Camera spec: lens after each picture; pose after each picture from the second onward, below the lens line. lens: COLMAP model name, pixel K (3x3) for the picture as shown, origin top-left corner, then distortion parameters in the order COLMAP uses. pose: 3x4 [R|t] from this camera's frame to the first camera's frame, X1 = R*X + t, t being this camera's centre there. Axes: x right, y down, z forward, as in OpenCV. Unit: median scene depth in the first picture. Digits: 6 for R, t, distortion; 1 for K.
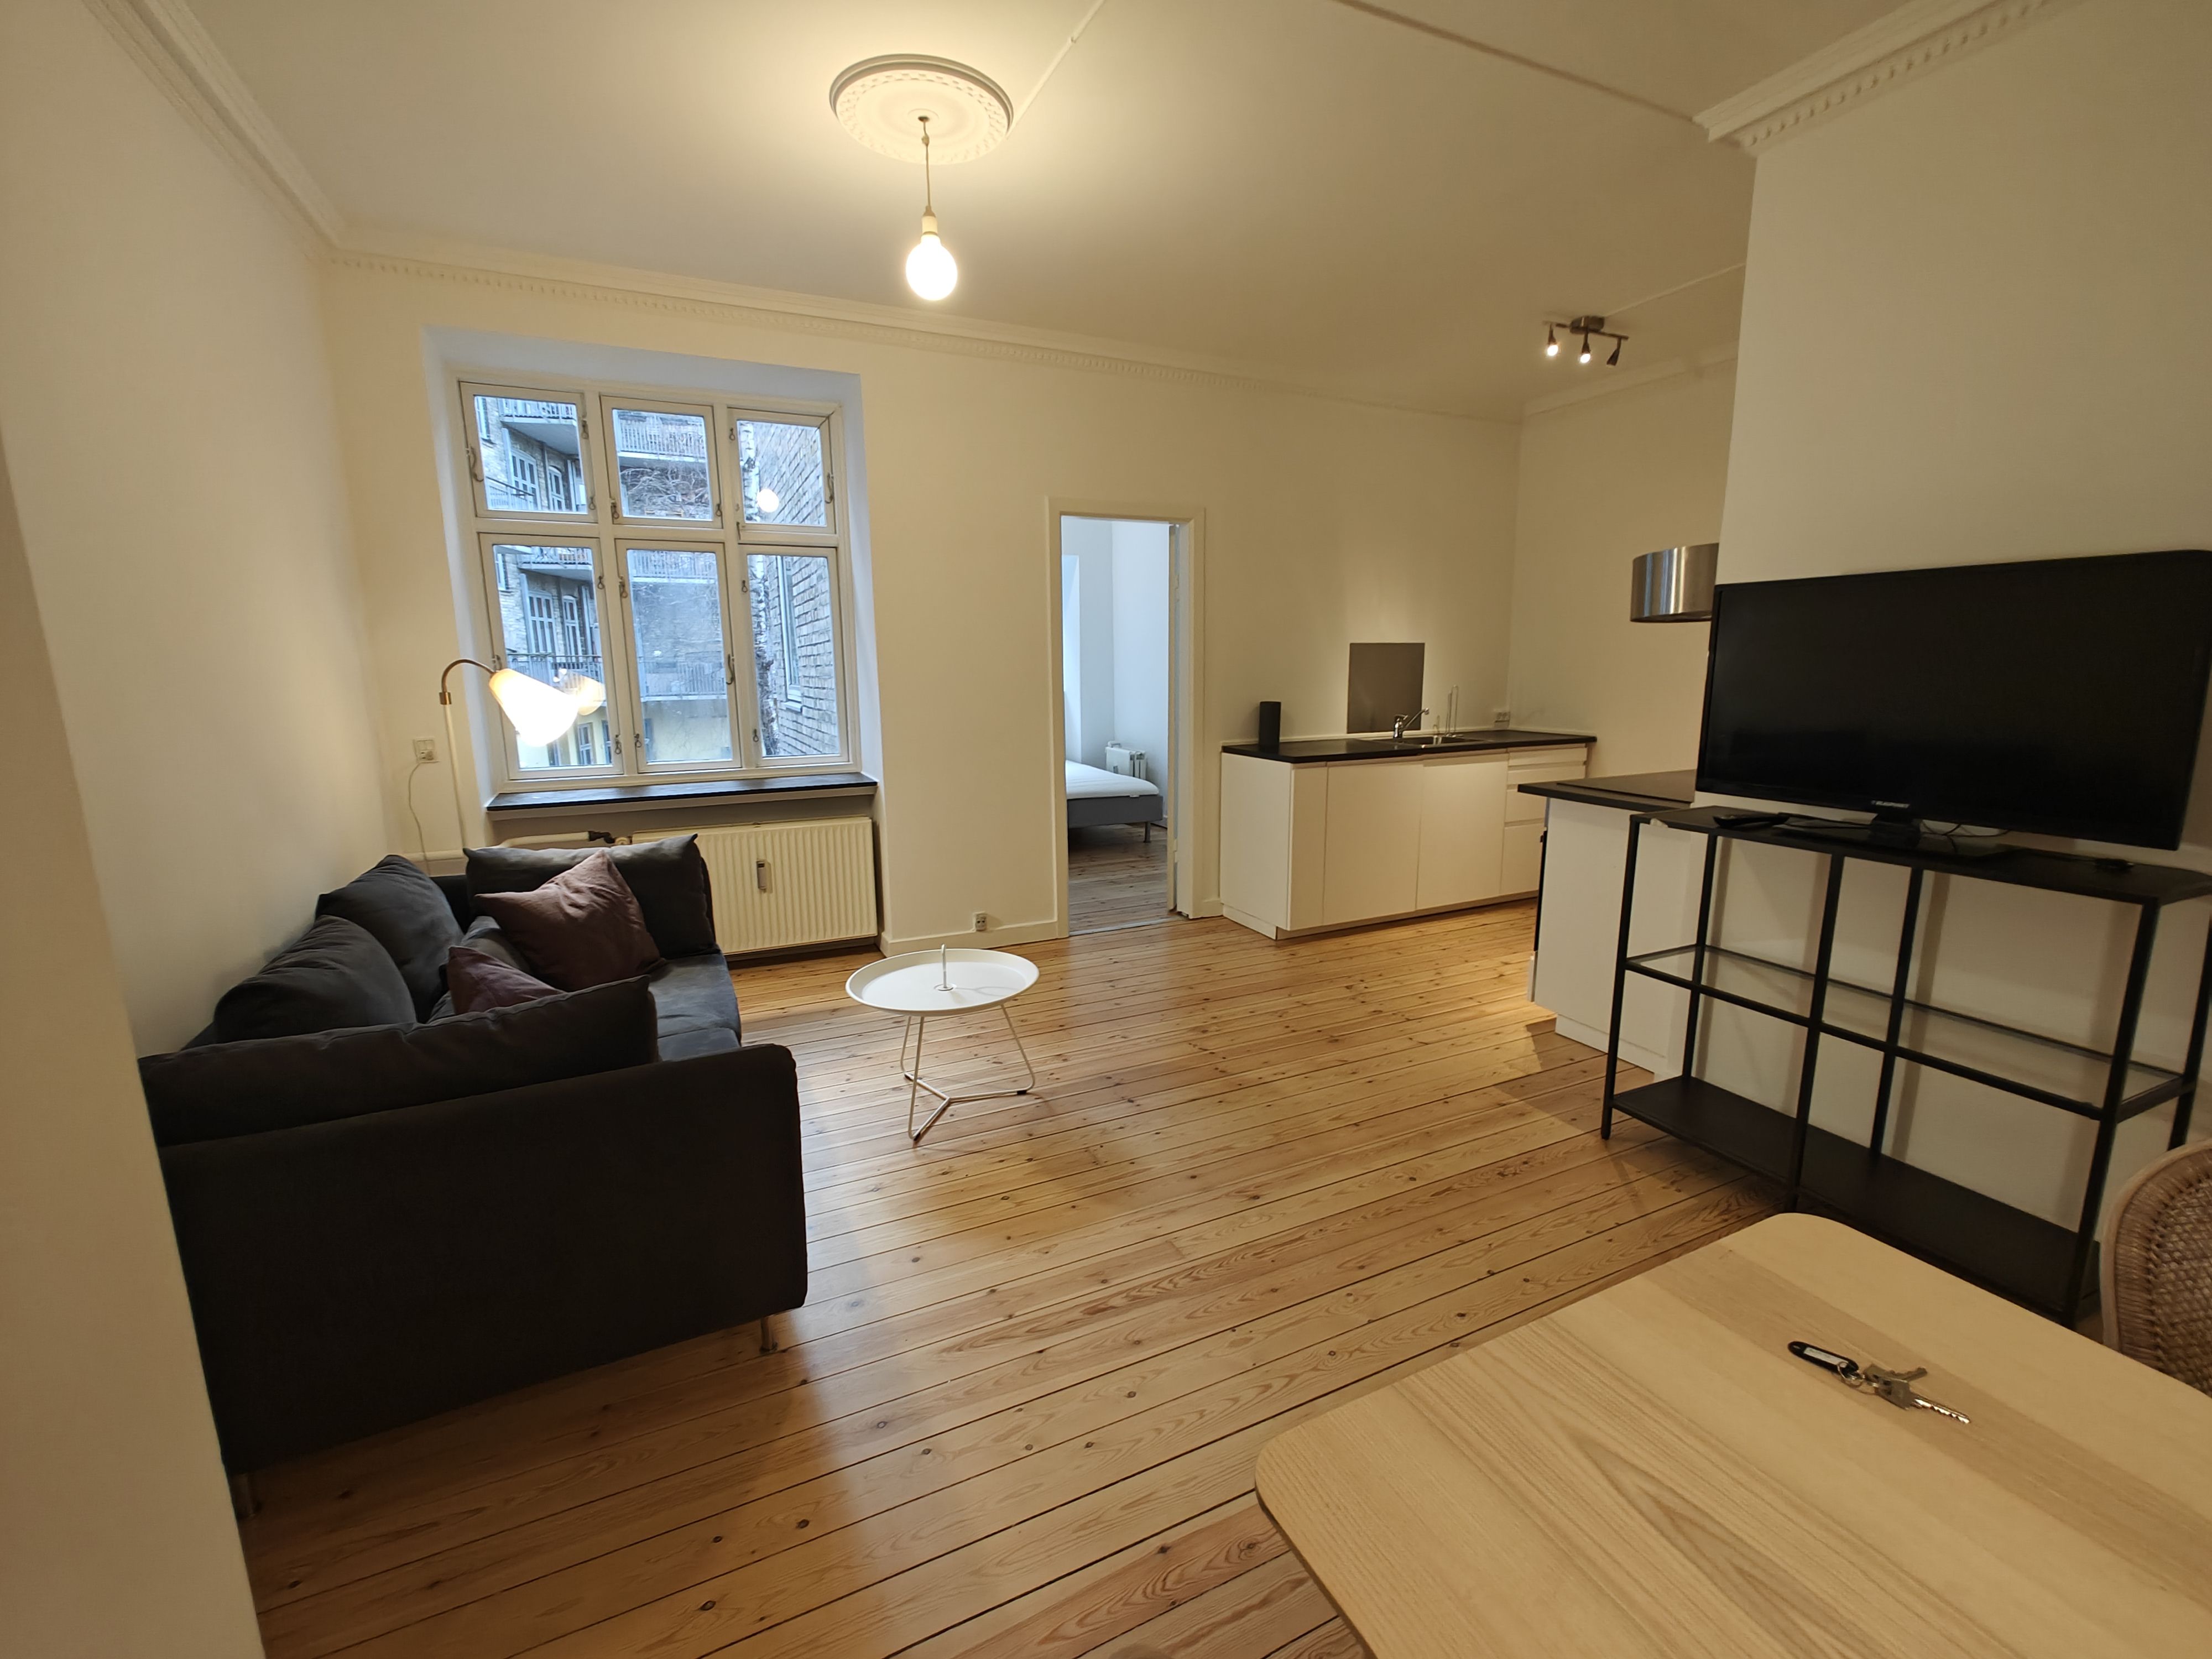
lens RADIAL K [[915.2, 0, 1107.2], [0, 915.2, 812.9], [0, 0, 1]] dist [-0.004902, -0.000309]
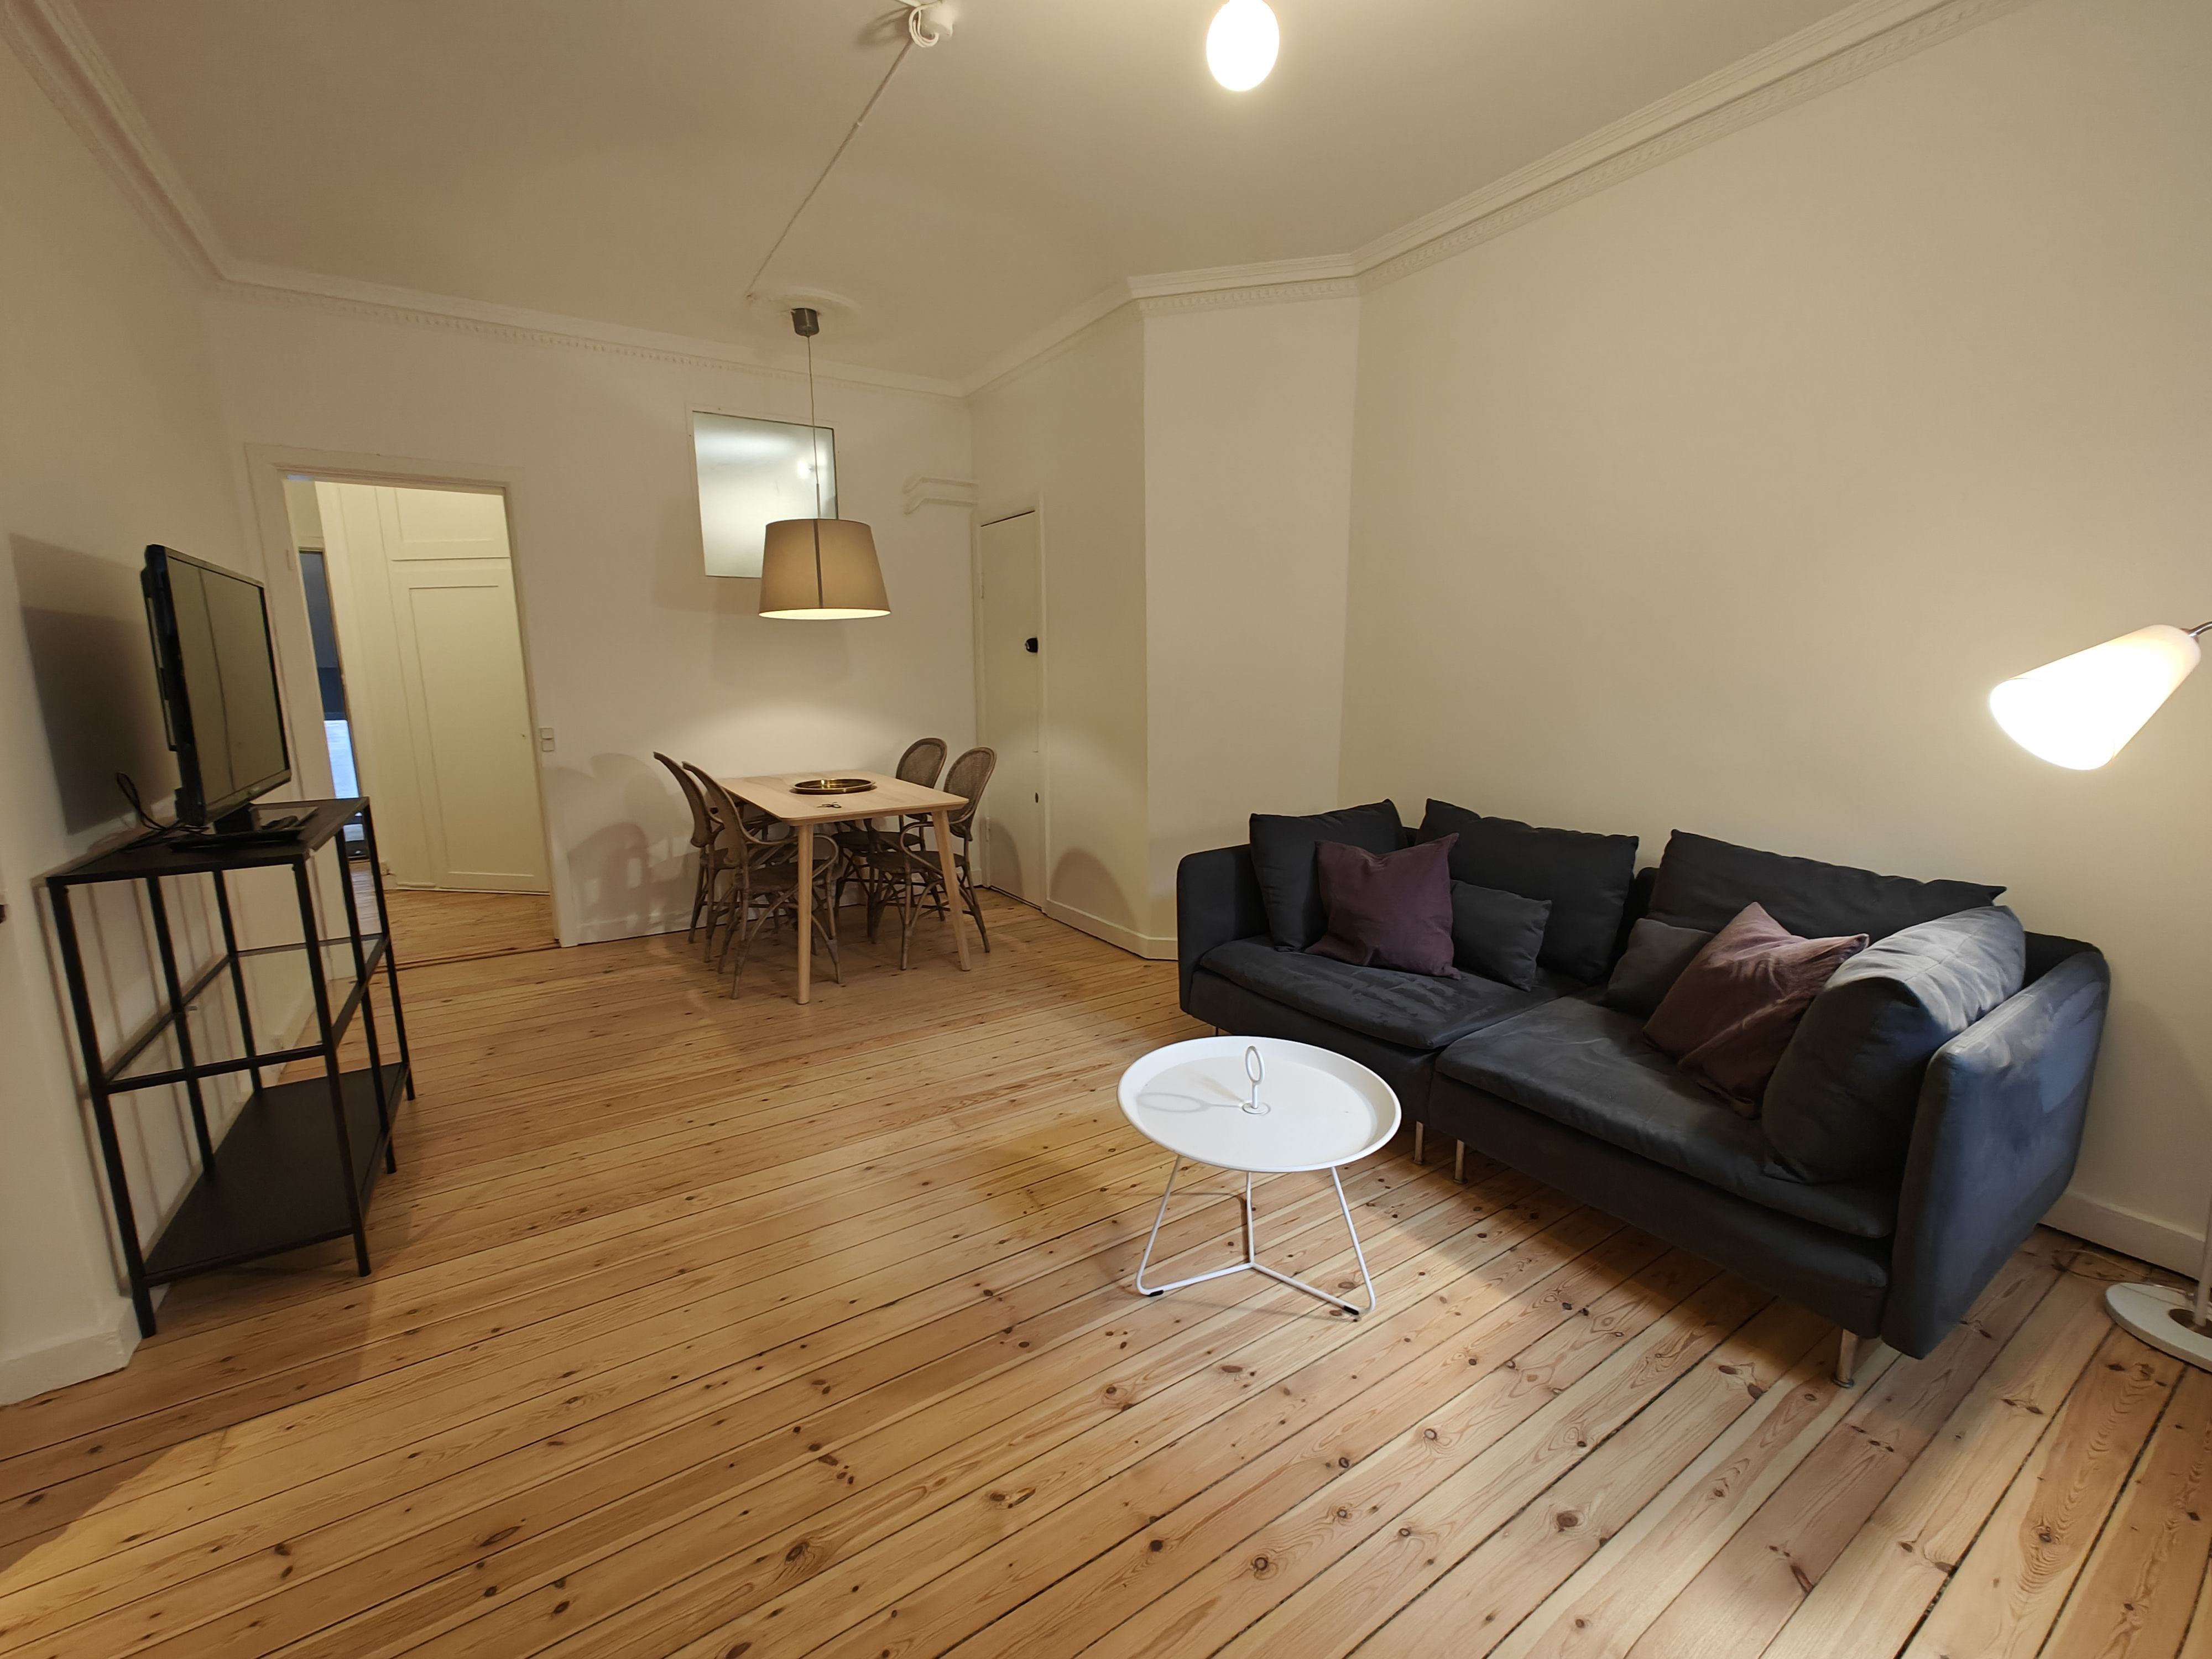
lens RADIAL K [[915.2, 0, 1105.7], [0, 915.2, 825.6], [0, 0, 1]] dist [-0.004902, -0.000309]
pose [[-0.991567, 0.036553, -0.124336, 0.008599], [-0.007790, 0.940856, 0.338716, -0.188330], [0.129364, 0.336828, -0.932637, 1.210167]]
